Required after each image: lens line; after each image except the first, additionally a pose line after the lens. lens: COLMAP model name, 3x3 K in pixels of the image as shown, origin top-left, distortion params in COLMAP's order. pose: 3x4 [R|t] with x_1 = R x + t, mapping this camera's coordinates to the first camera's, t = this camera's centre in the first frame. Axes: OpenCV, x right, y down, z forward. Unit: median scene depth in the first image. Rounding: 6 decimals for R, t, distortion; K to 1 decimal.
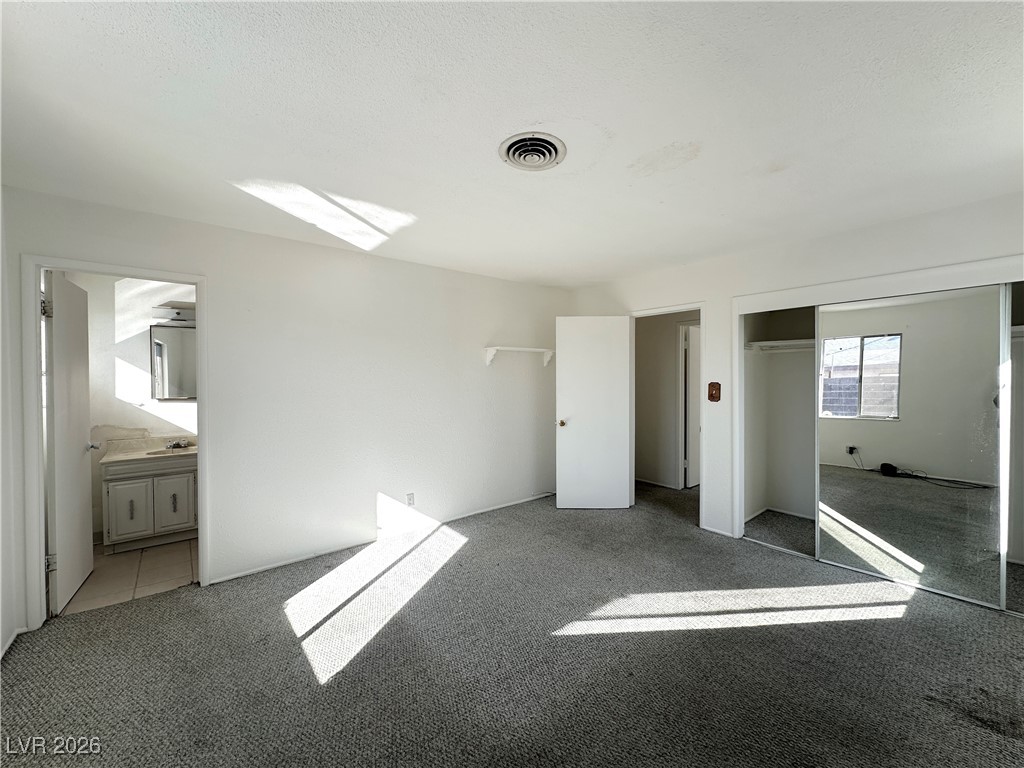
lens RADIAL K [[408.5, 0, 513.2], [0, 408.5, 385.3], [0, 0, 1]] dist [-0.000399, 0.000388]
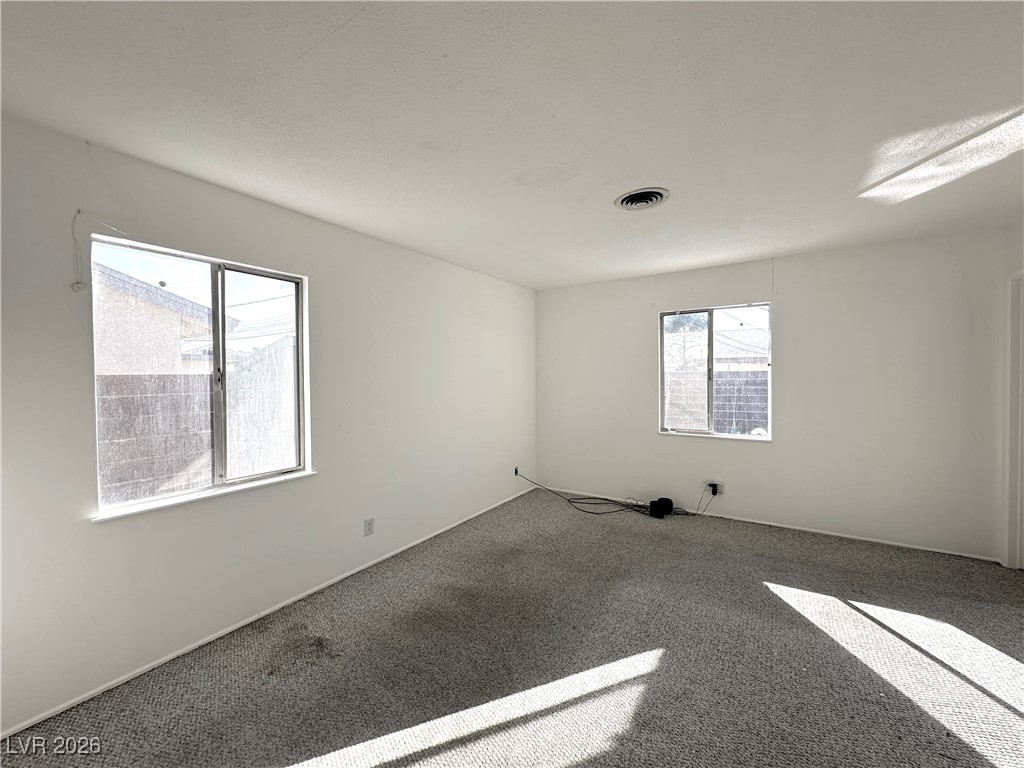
lens RADIAL K [[408.5, 0, 514.4], [0, 408.5, 382.7], [0, 0, 1]] dist [-0.000399, 0.000388]
pose [[-0.953431, 0.015537, -0.301211, 0.743504], [0.008098, 0.999631, 0.025929, -0.031937], [0.301503, 0.022283, -0.953205, 1.910984]]
